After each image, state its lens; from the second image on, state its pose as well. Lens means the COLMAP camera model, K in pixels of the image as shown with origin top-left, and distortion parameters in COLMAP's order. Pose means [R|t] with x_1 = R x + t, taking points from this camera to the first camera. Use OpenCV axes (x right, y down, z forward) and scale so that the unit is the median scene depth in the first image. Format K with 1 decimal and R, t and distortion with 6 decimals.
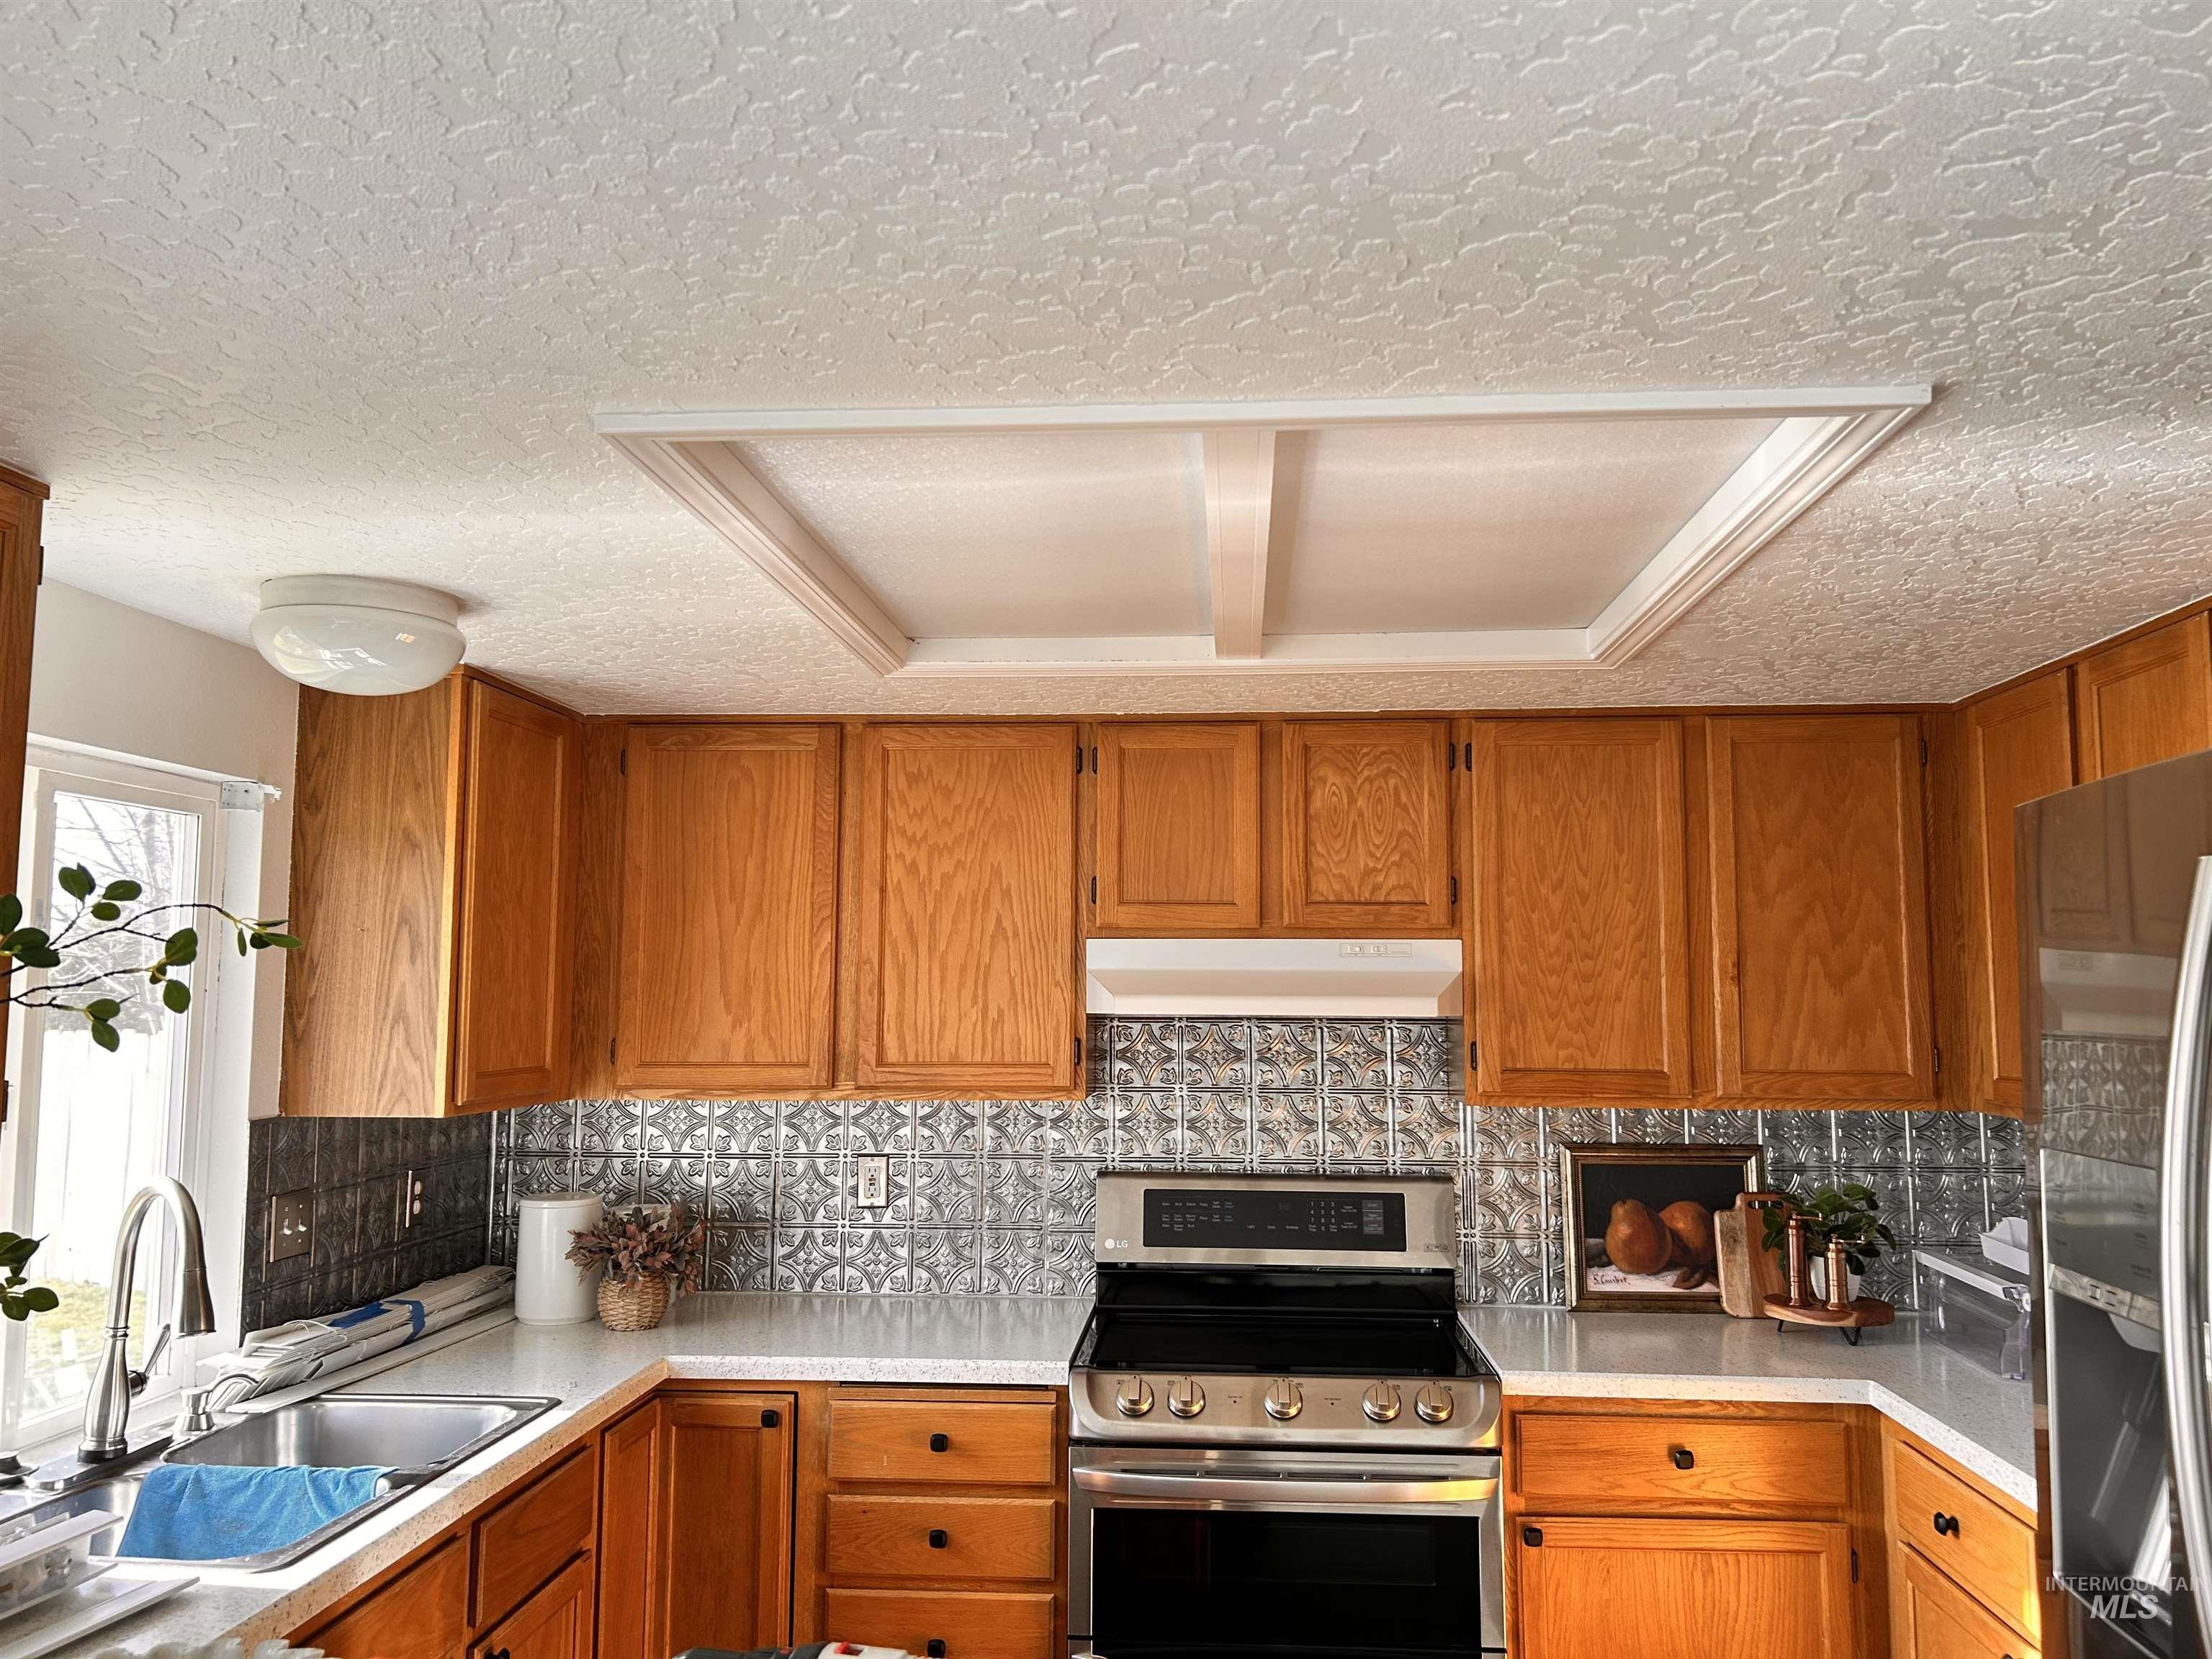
lens RADIAL K [[1645.8, 0, 1110.7], [0, 1645.8, 842.3], [0, 0, 1]] dist [0.092626, -0.128456]
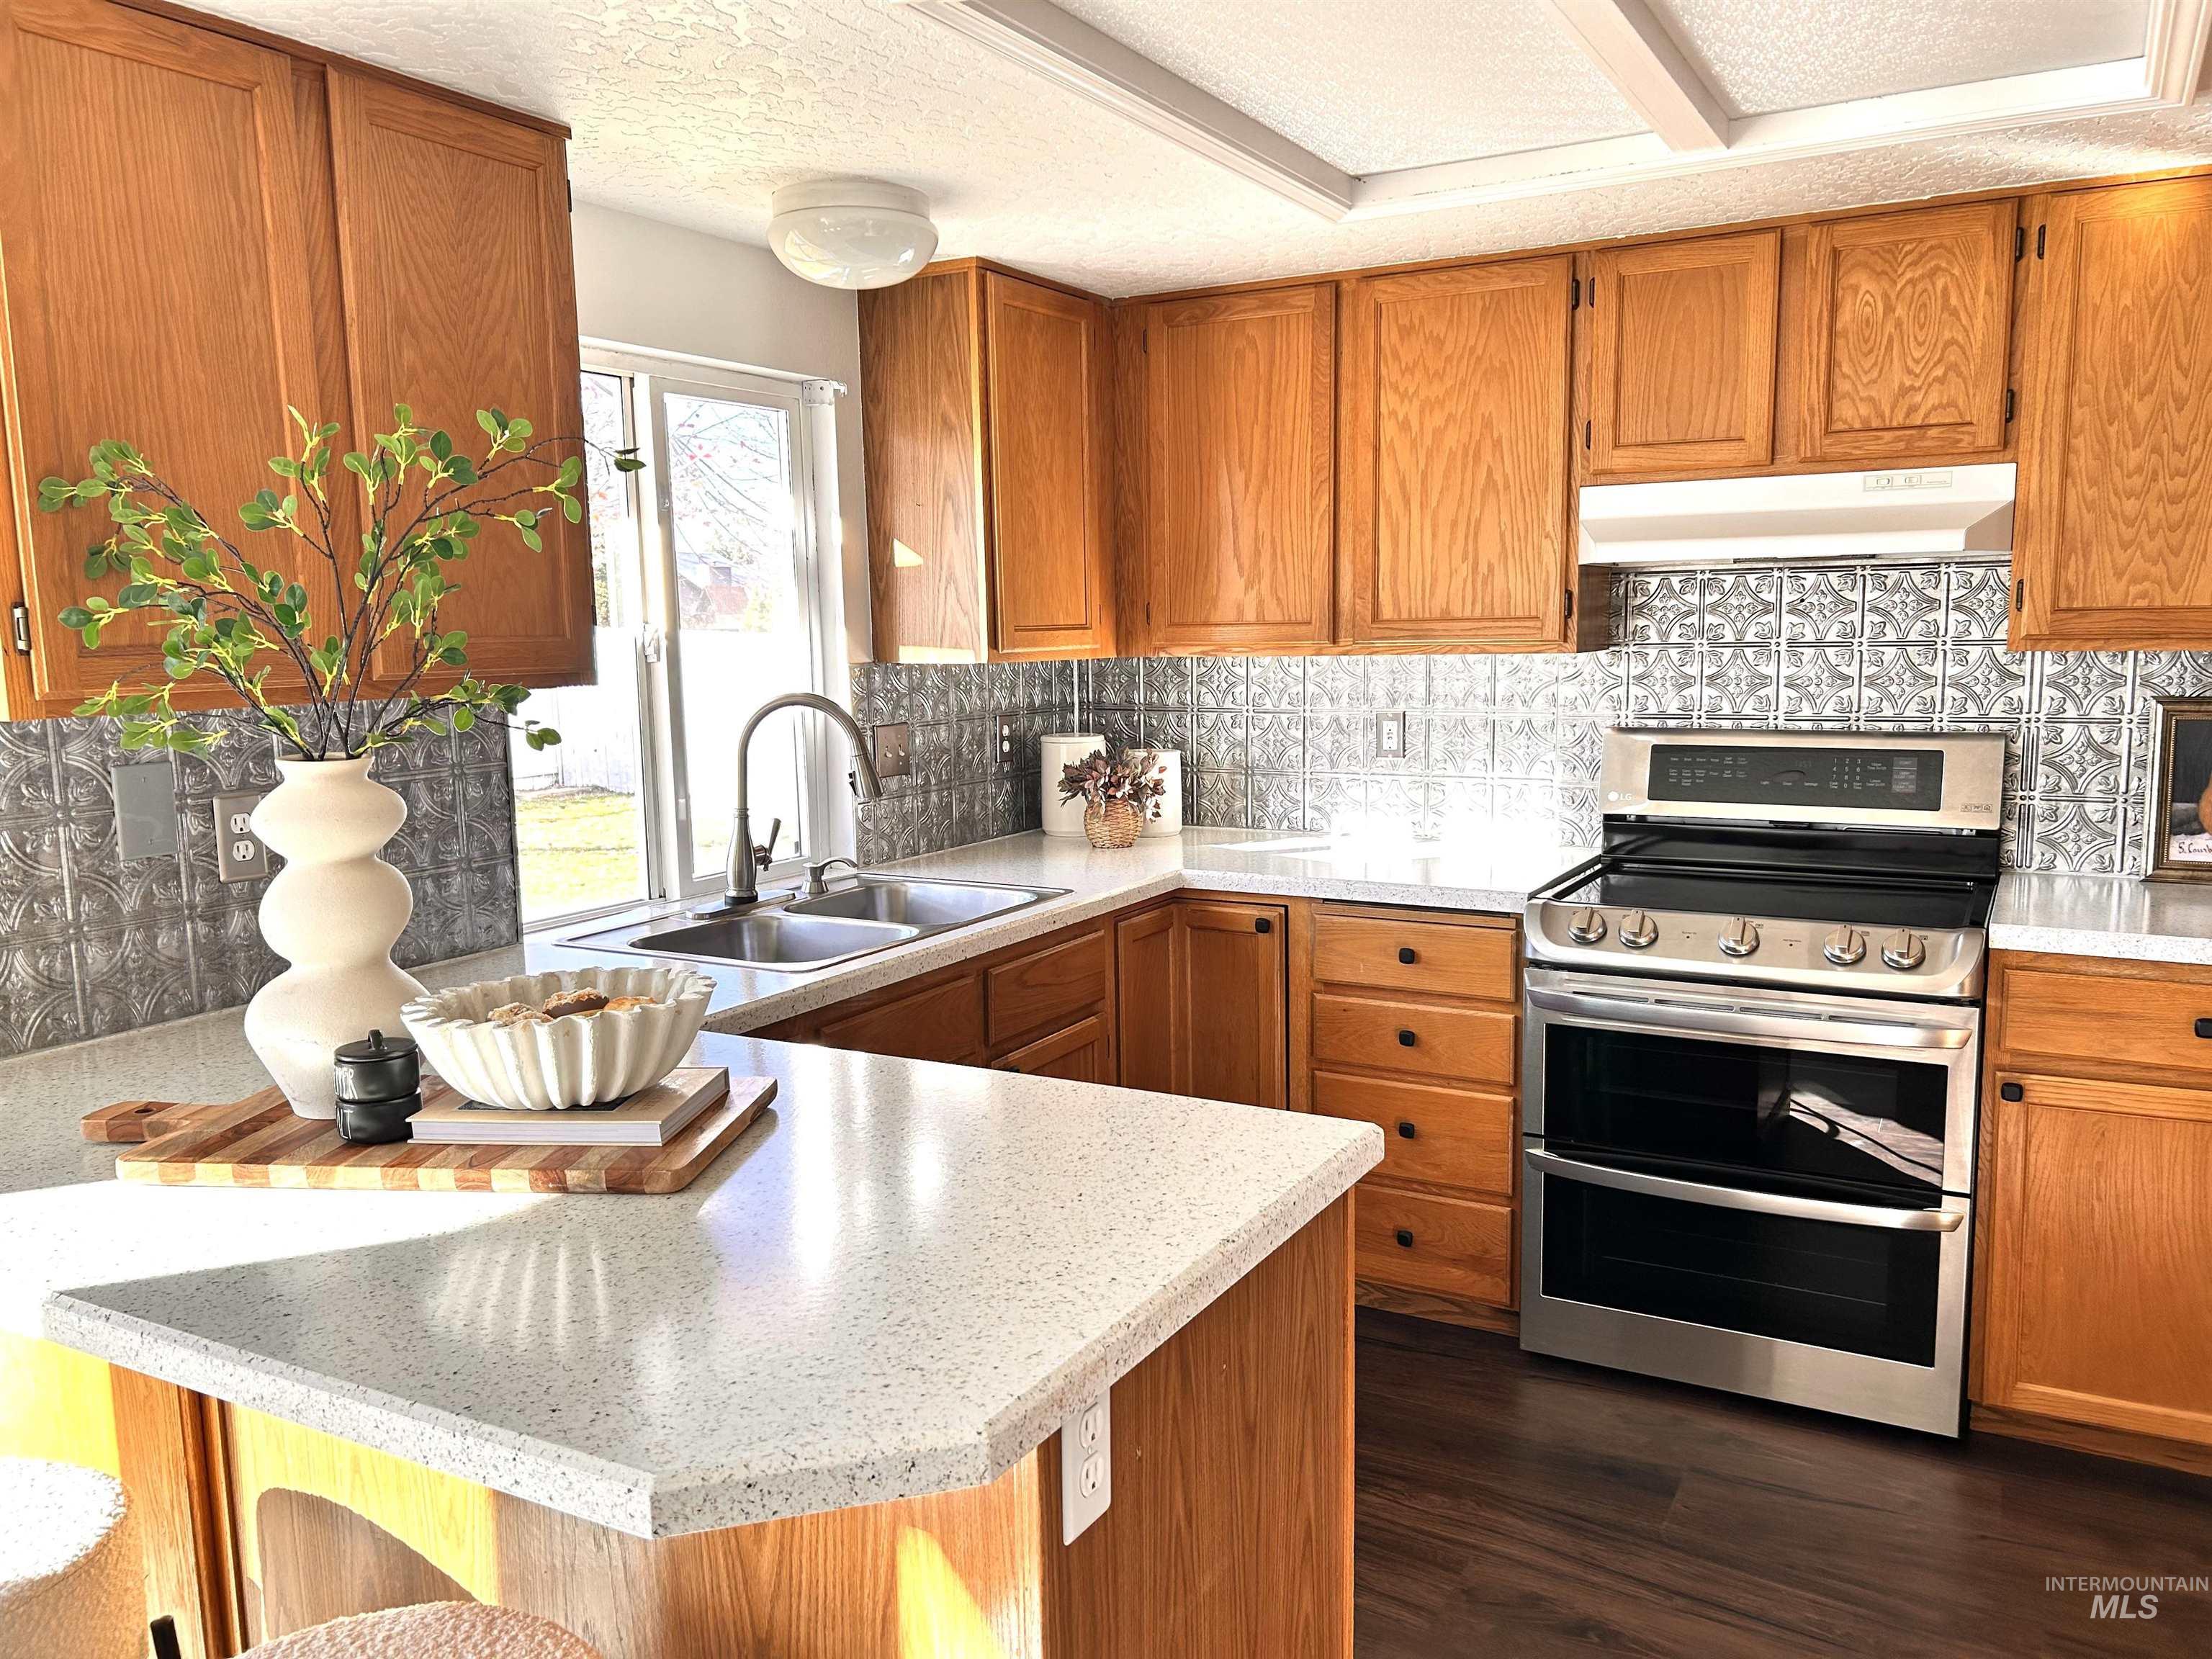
lens RADIAL K [[1658.9, 0, 1126.1], [0, 1658.9, 843.2], [0, 0, 1]] dist [0.061380, -0.067828]
pose [[0.907215, 0.038660, -0.418886, 0.163358], [0.059422, 0.974006, 0.218588, 0.032207], [0.416448, -0.223198, 0.881336, -0.025005]]
